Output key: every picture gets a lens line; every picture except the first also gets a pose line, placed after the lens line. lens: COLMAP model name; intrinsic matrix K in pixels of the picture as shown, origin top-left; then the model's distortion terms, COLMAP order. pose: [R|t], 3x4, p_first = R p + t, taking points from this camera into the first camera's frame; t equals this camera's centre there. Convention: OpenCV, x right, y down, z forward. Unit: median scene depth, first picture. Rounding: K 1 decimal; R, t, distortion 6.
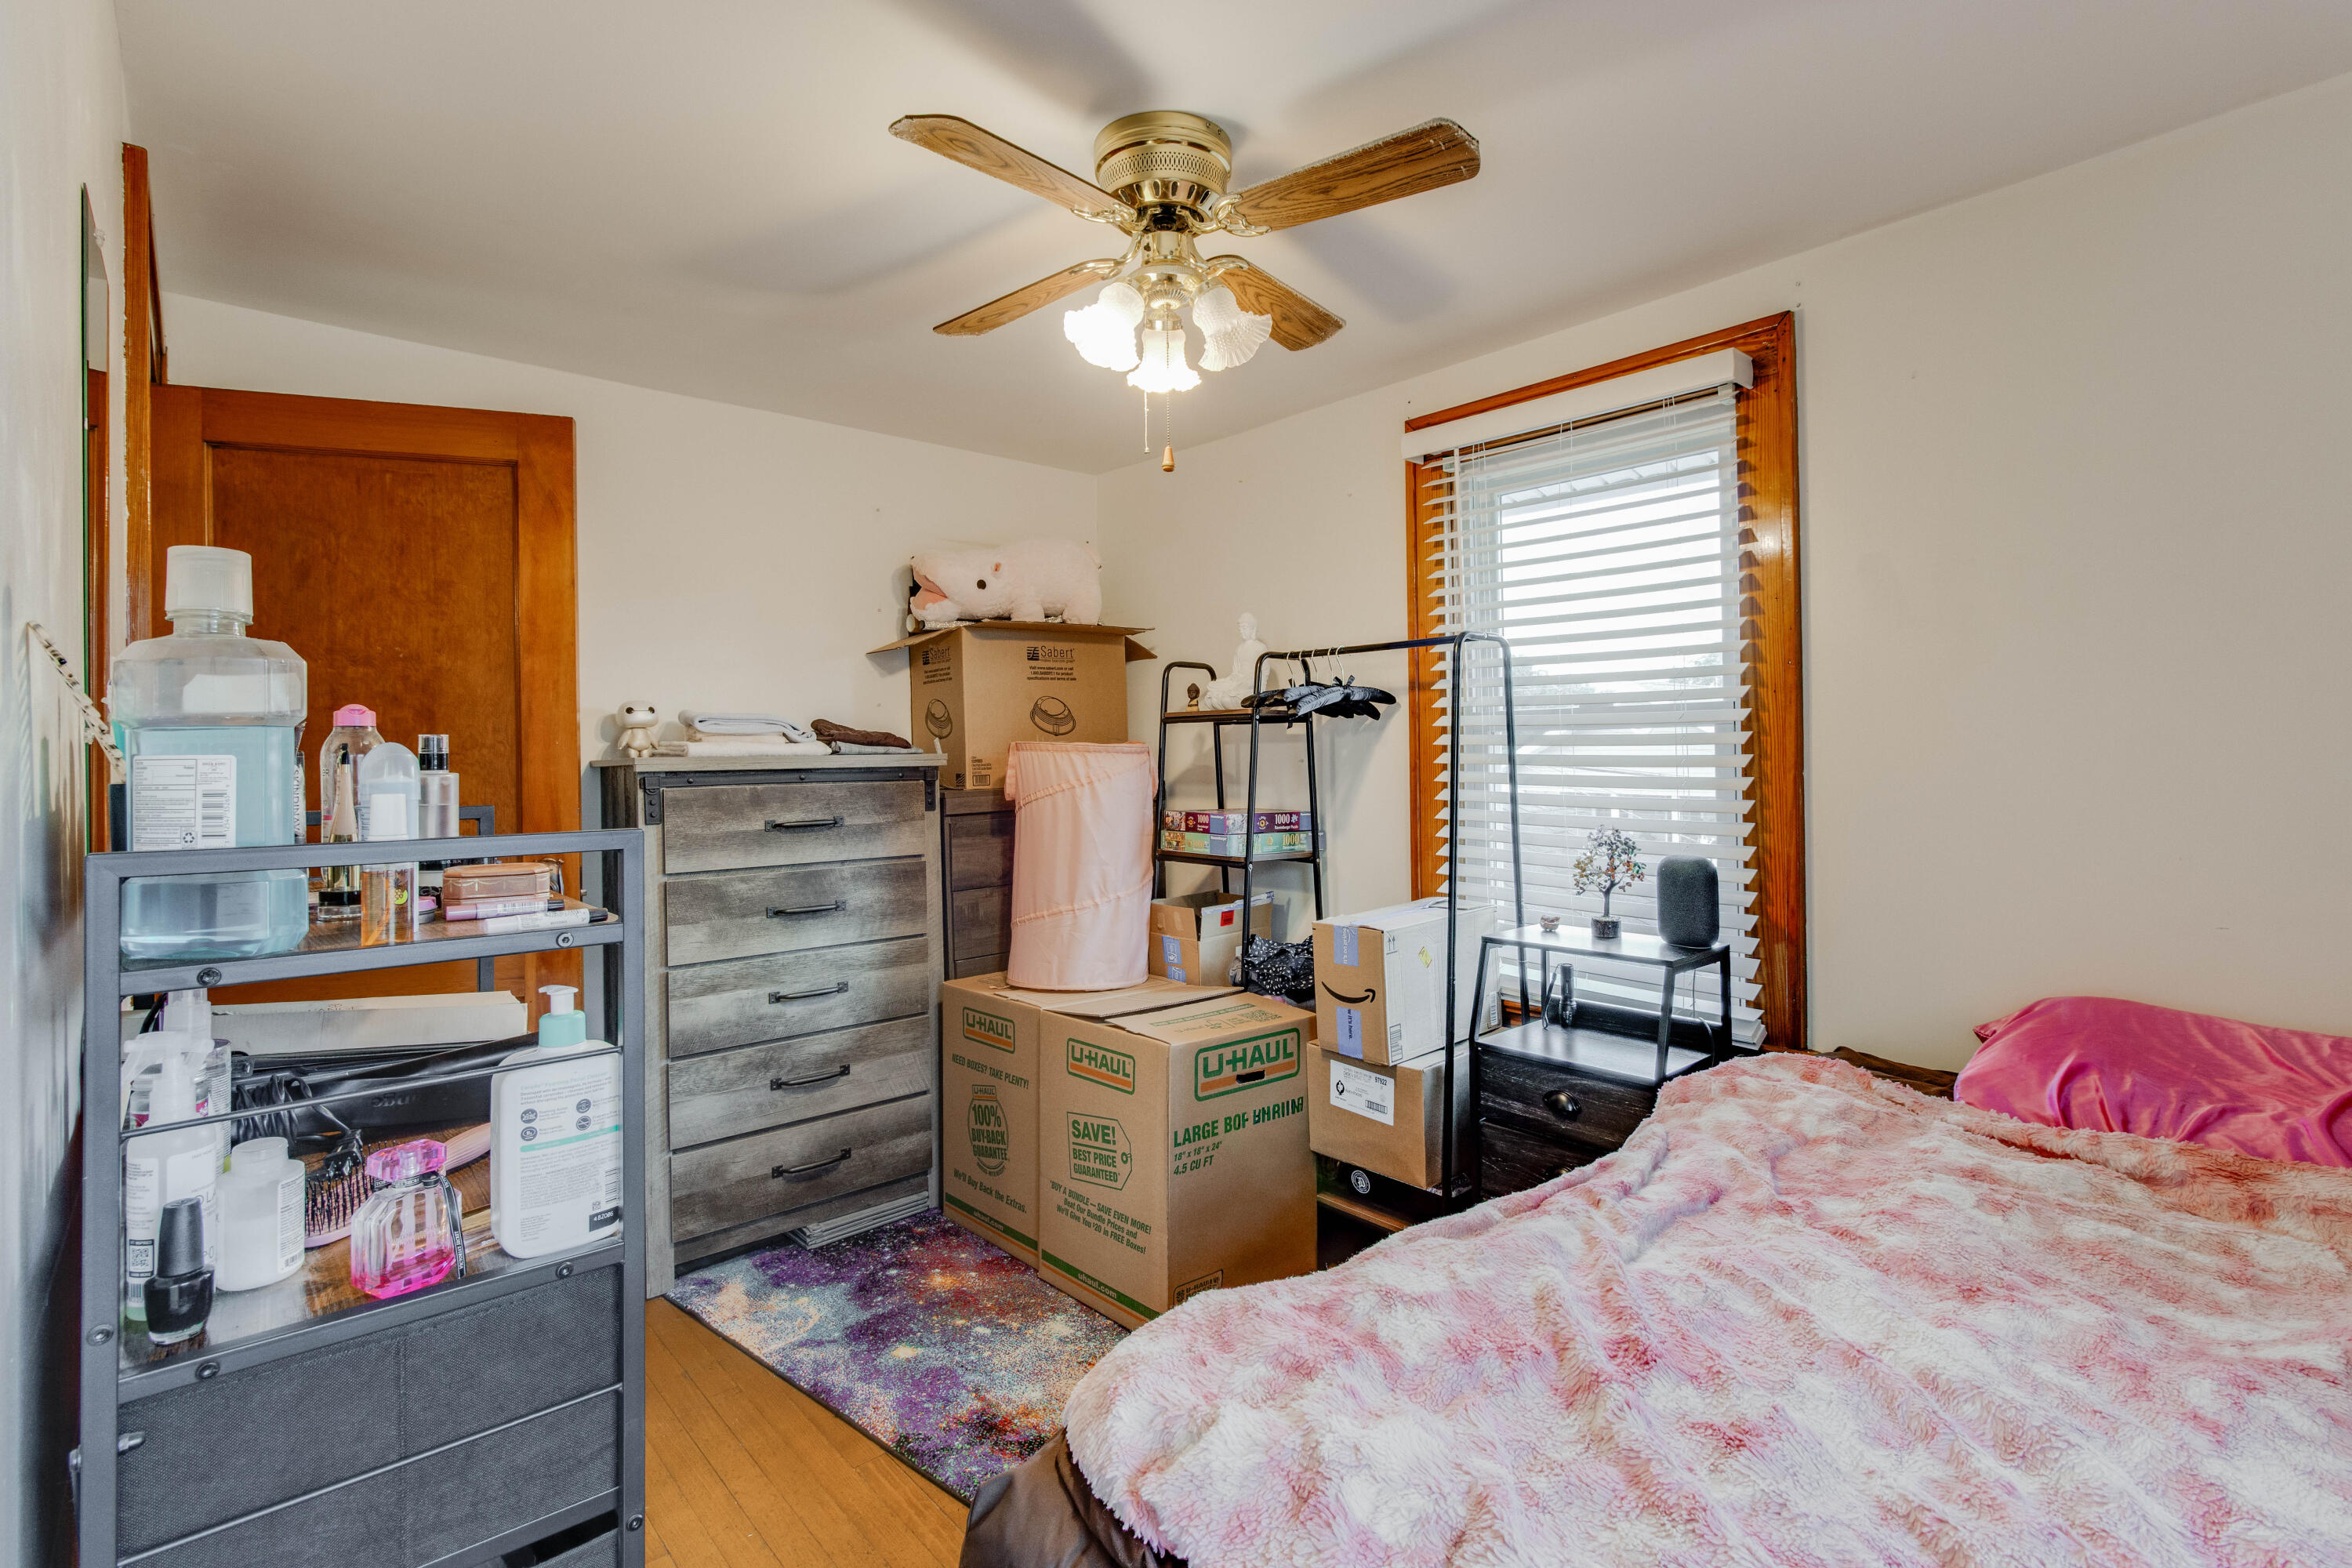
lens RADIAL K [[1085.5, 0, 1178.8], [0, 1085.5, 766.0], [0, 0, 1]] dist [-0.003230, 0.000119]
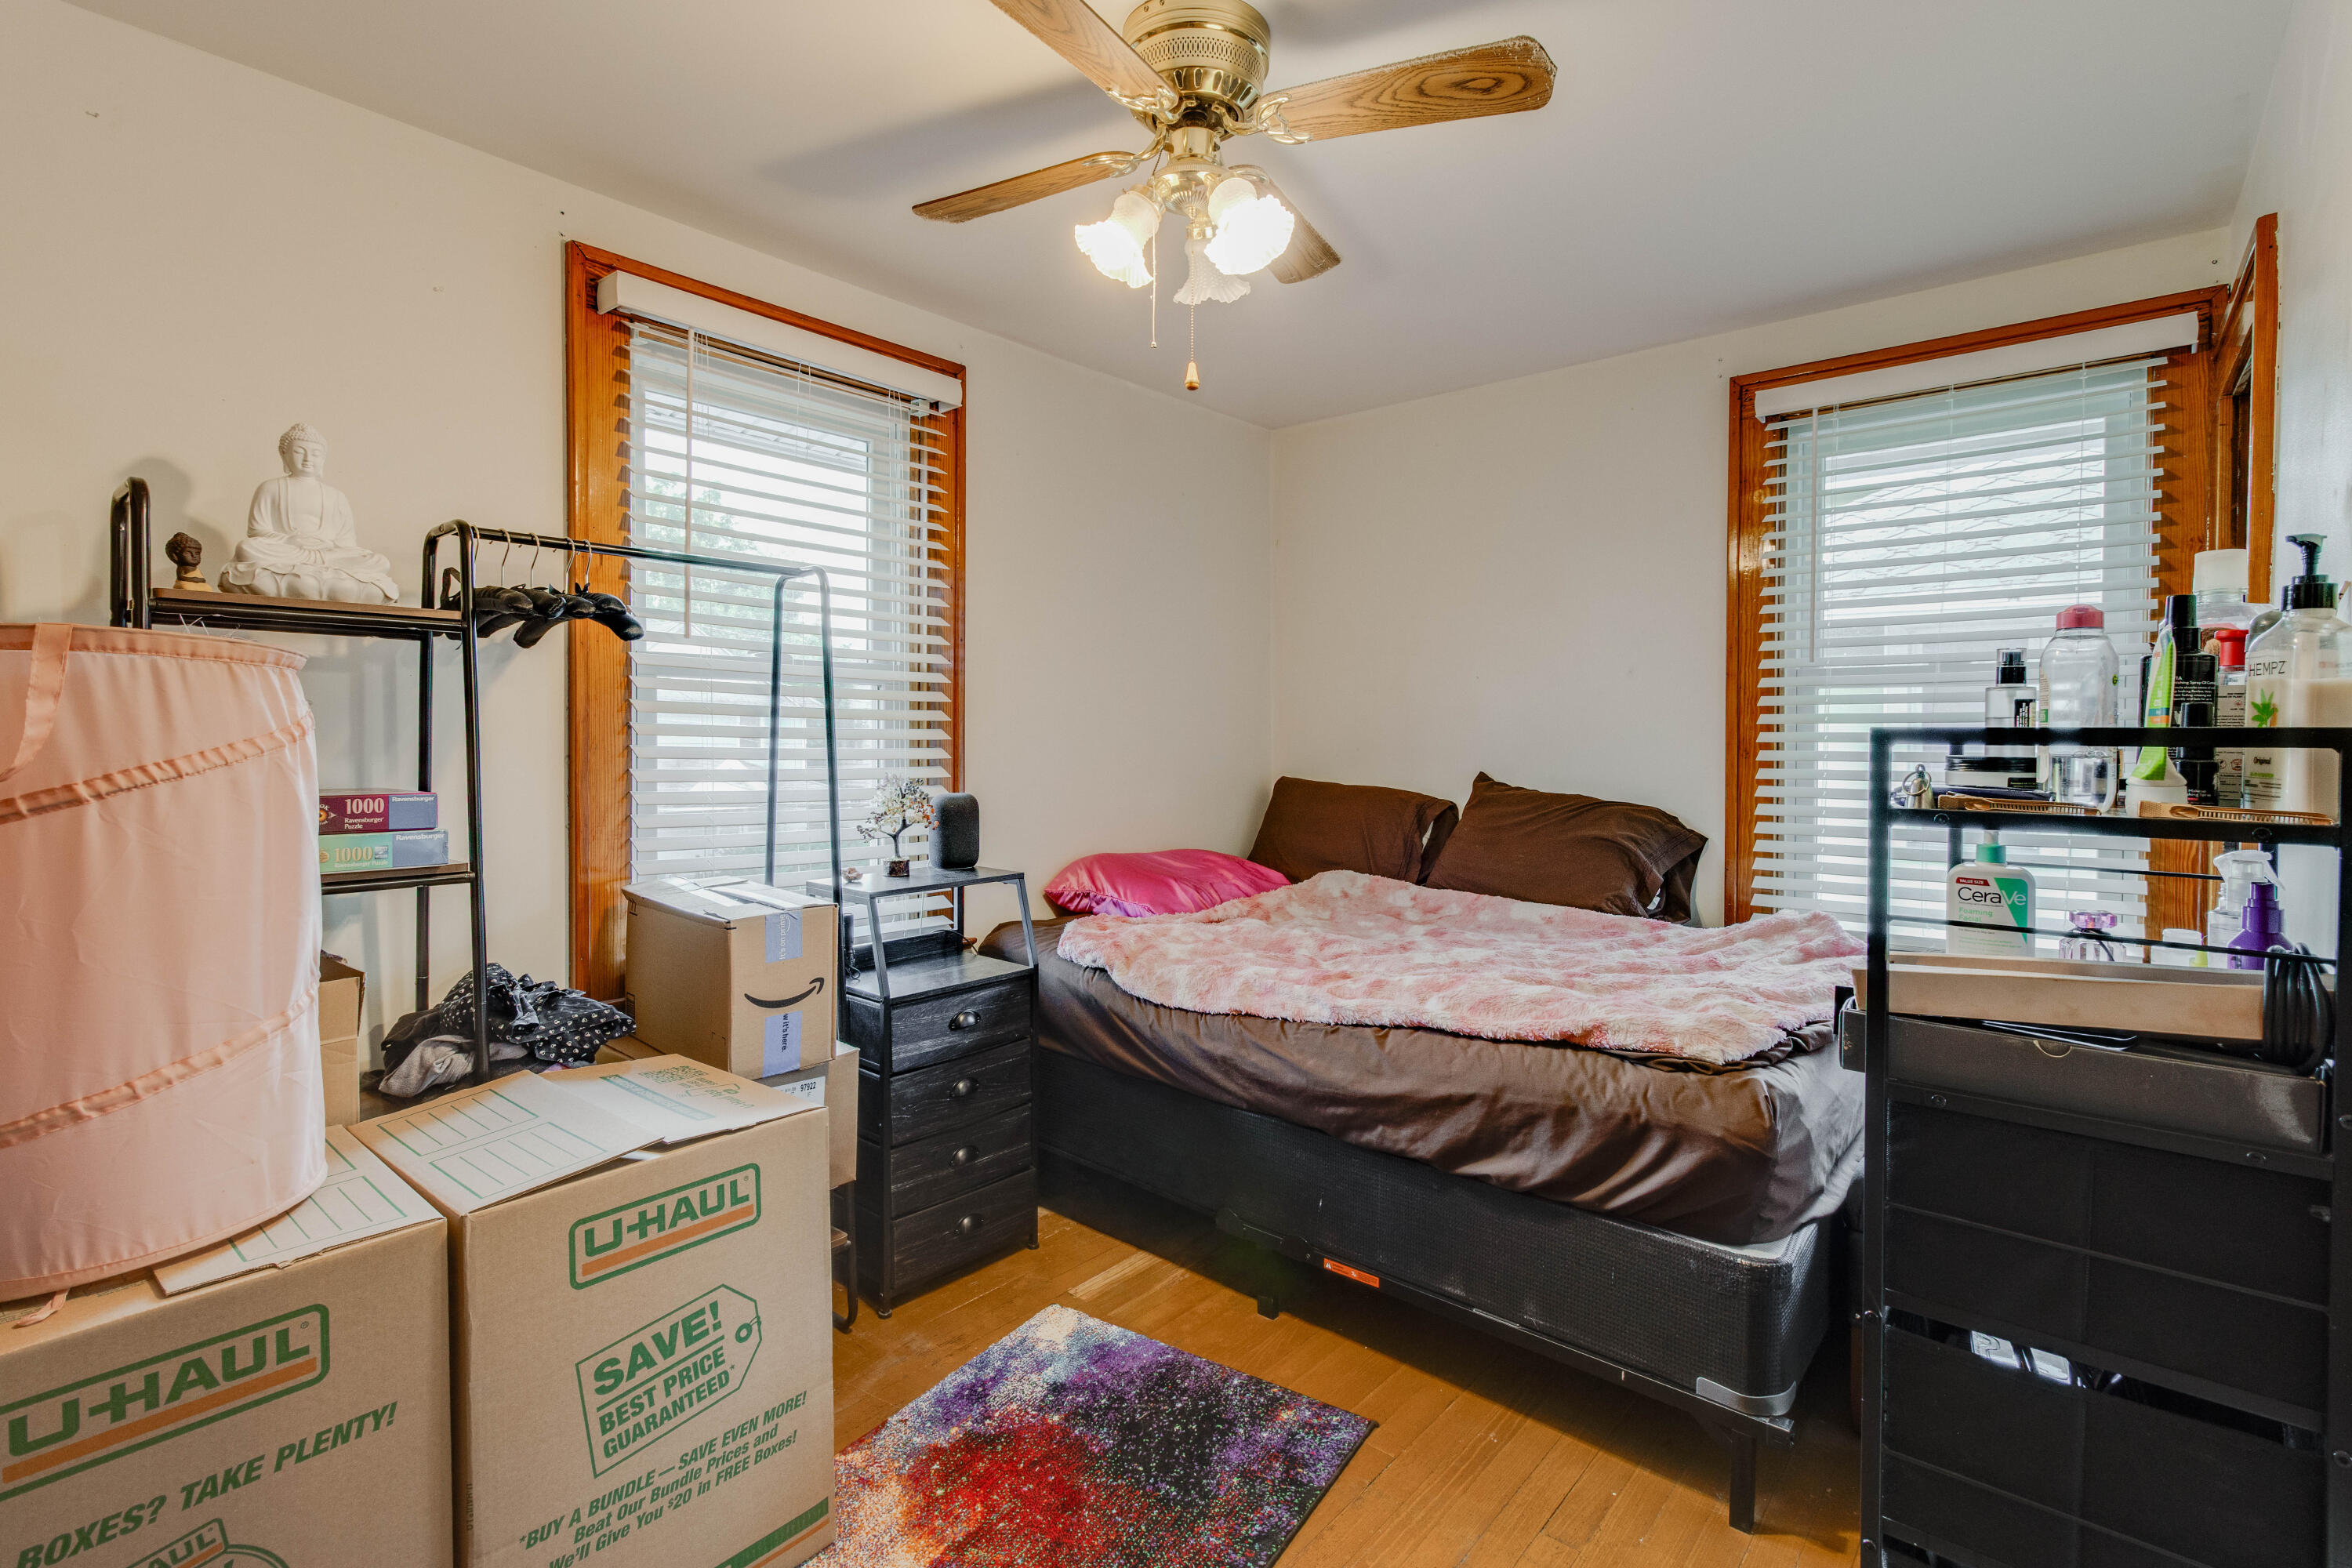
lens RADIAL K [[1085.5, 0, 1178.8], [0, 1085.5, 766.0], [0, 0, 1]] dist [-0.003230, 0.000119]
pose [[-0.125766, -0.021963, 0.991817, -0.658960], [0.000665, 0.999753, 0.022223, 0.021787], [-0.992060, 0.003454, -0.125721, 0.793015]]
